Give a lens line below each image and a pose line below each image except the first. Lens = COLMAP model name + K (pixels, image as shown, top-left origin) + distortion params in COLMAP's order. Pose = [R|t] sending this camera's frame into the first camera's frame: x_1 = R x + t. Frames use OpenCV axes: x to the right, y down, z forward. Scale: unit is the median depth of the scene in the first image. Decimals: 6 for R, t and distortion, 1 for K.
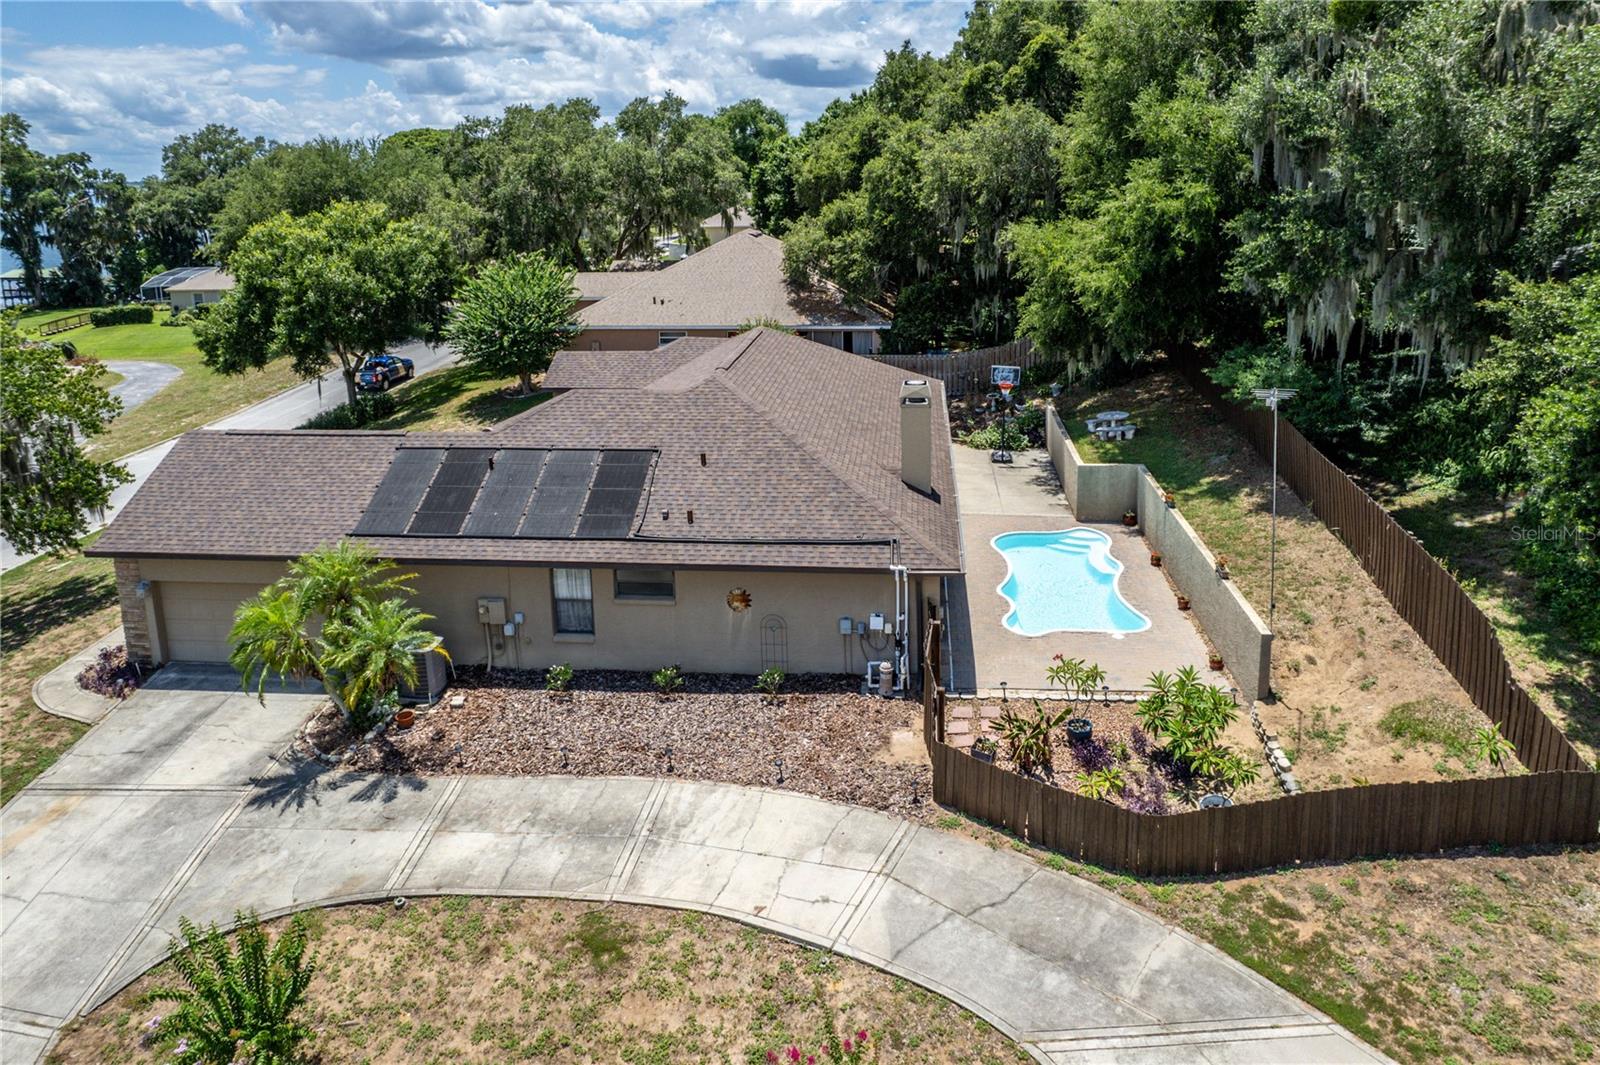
lens RADIAL K [[1009.7, 0, 795.2], [0, 1009.7, 567.2], [0, 0, 1]] dist [-0.062419, 0.058646]
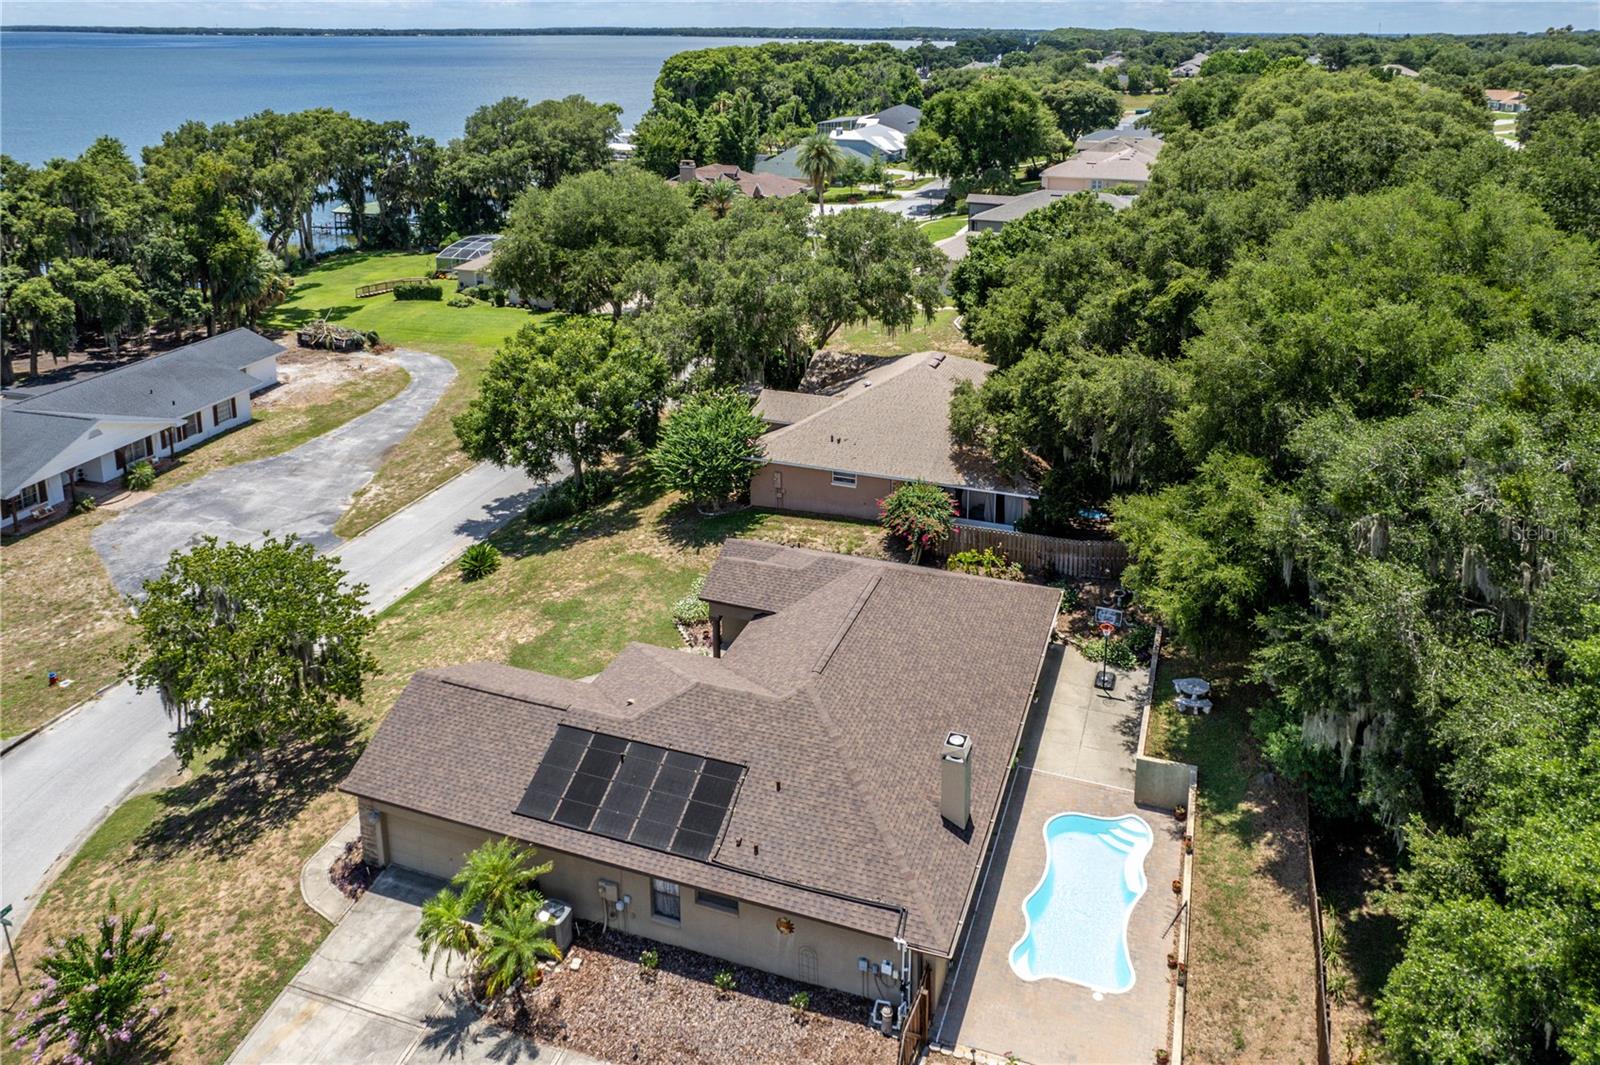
lens RADIAL K [[1002.6, 0, 800.0], [0, 1002.6, 532.5], [0, 0, 1]] dist [-0.033070, 0.001508]
pose [[0.973307, 0.076793, -0.216277, 0.193852], [-0.075272, 0.997046, 0.015273, -0.476817], [0.216811, 0.001415, 0.976213, -0.224585]]
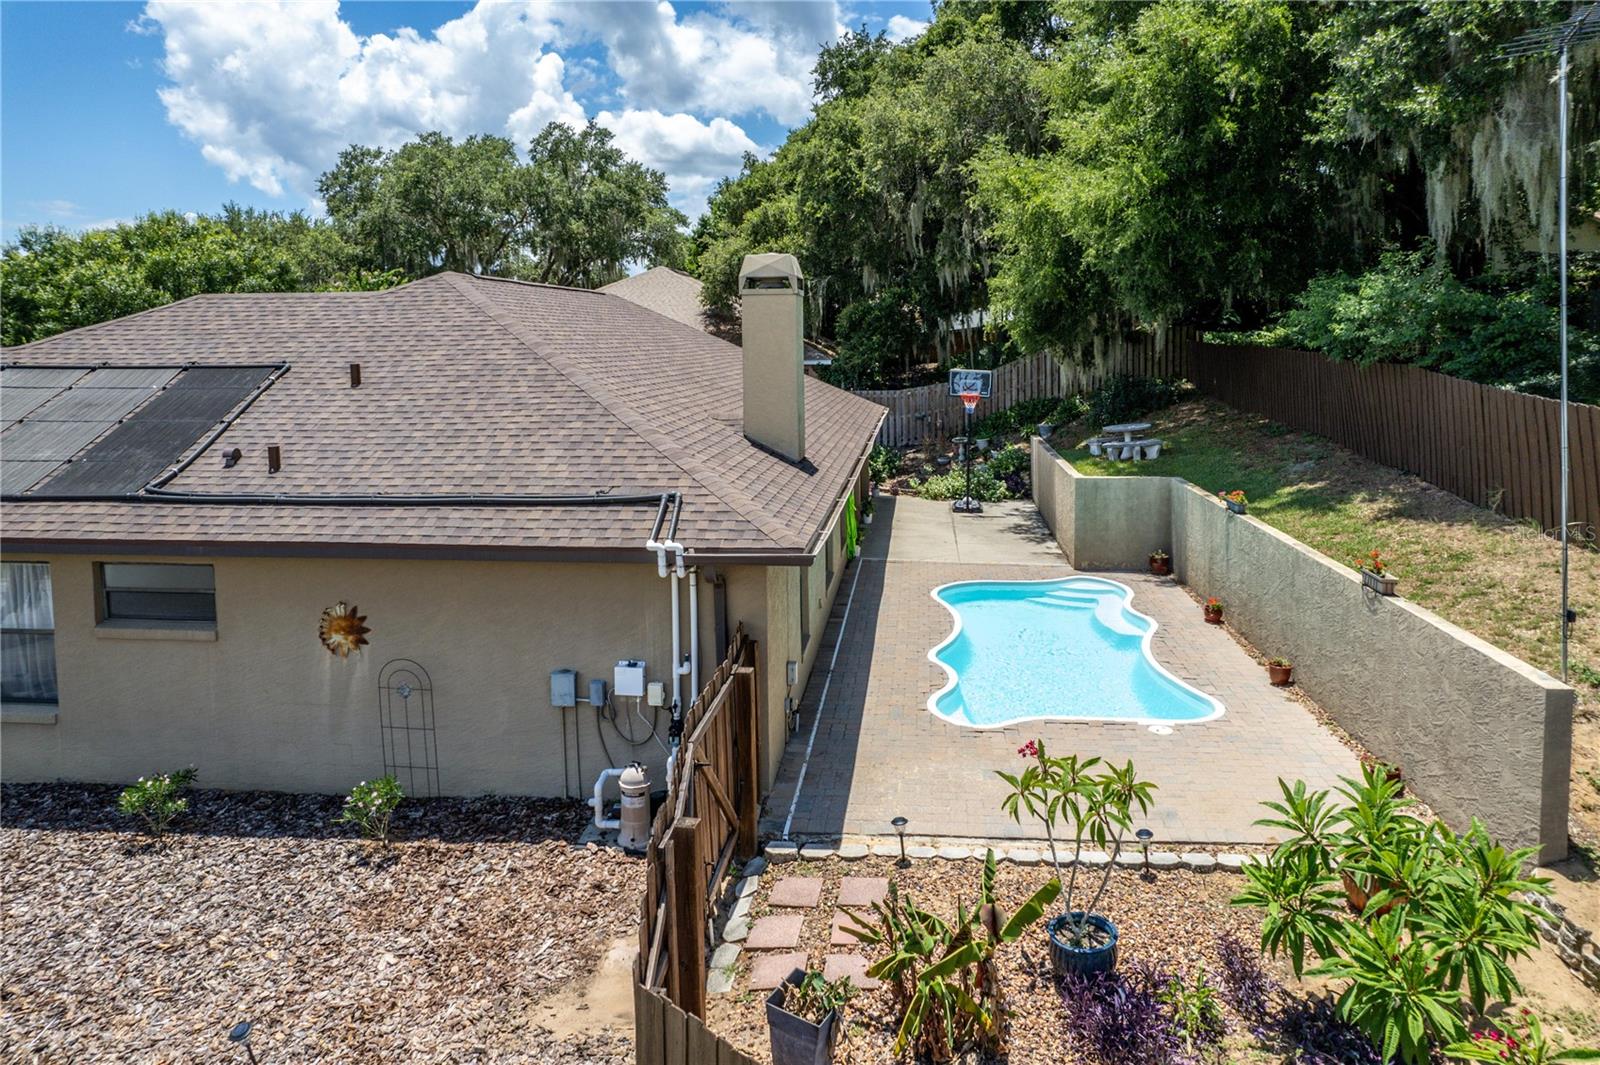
lens RADIAL K [[1108.2, 0, 826.2], [0, 1108.2, 525.4], [0, 0, 1]] dist [-0.094626, 0.130668]
pose [[0.998658, 0.025605, 0.045019, 0.138152], [-0.017421, 0.984667, -0.173570, 0.067646], [-0.048772, 0.172553, 0.983792, 0.482598]]
